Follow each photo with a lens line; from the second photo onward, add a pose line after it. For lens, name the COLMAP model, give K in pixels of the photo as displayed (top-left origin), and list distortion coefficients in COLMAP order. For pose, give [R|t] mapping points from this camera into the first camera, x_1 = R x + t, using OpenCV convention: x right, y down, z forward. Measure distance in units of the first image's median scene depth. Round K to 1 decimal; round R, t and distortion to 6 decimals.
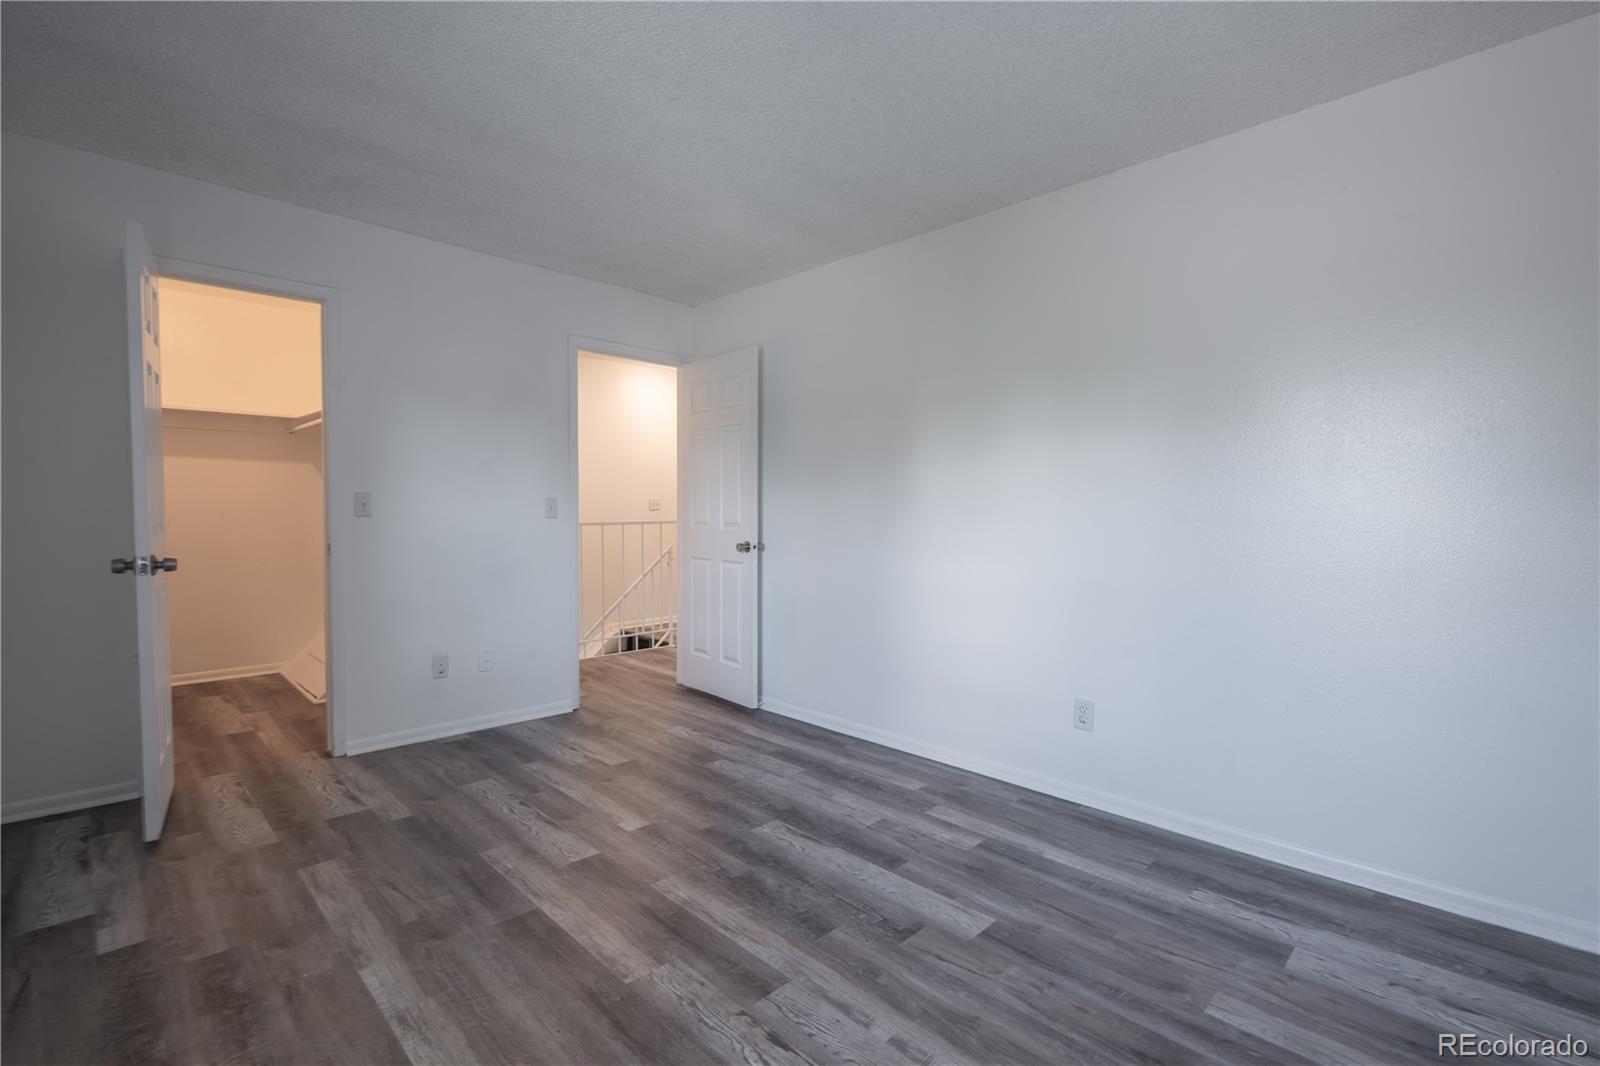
lens RADIAL K [[726.6, 0, 802.0], [0, 726.6, 533.3], [0, 0, 1]] dist [0.002109, -0.007307]
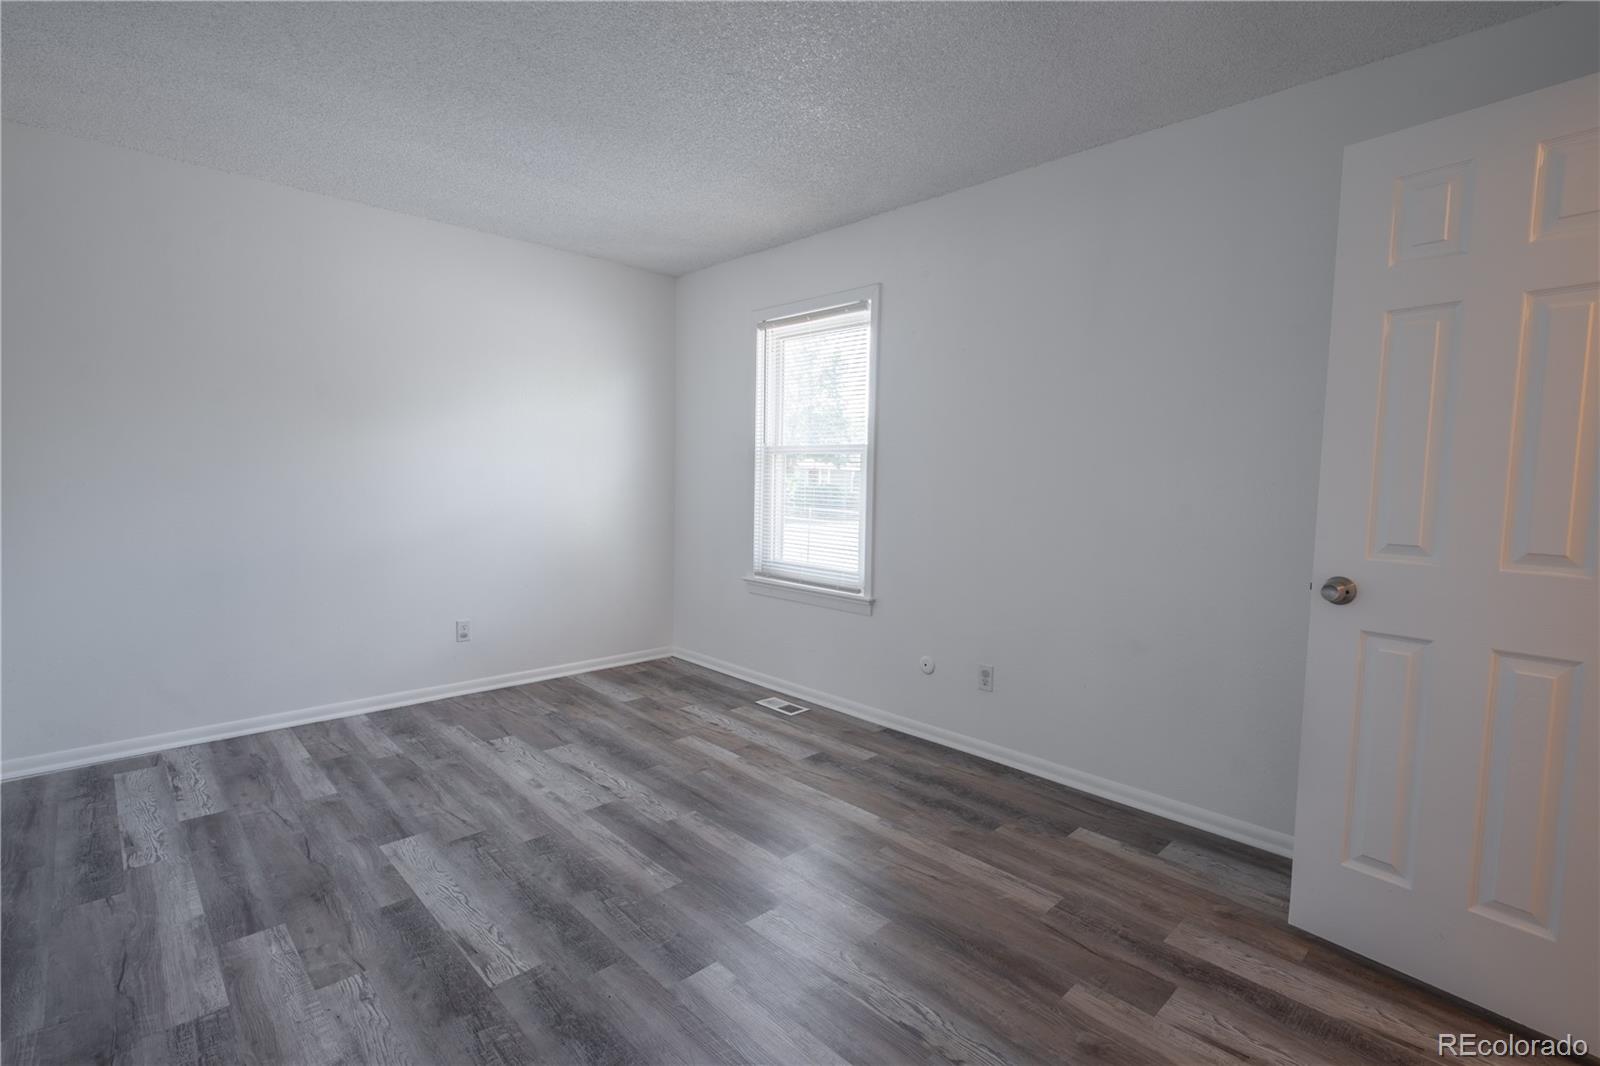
lens RADIAL K [[726.6, 0, 802.0], [0, 726.6, 533.3], [0, 0, 1]] dist [0.002109, -0.007307]
pose [[-0.999540, -0.027960, 0.011785, -0.392592], [-0.026480, 0.993459, 0.111074, -0.100952], [-0.014814, 0.110710, -0.993742, 2.044931]]
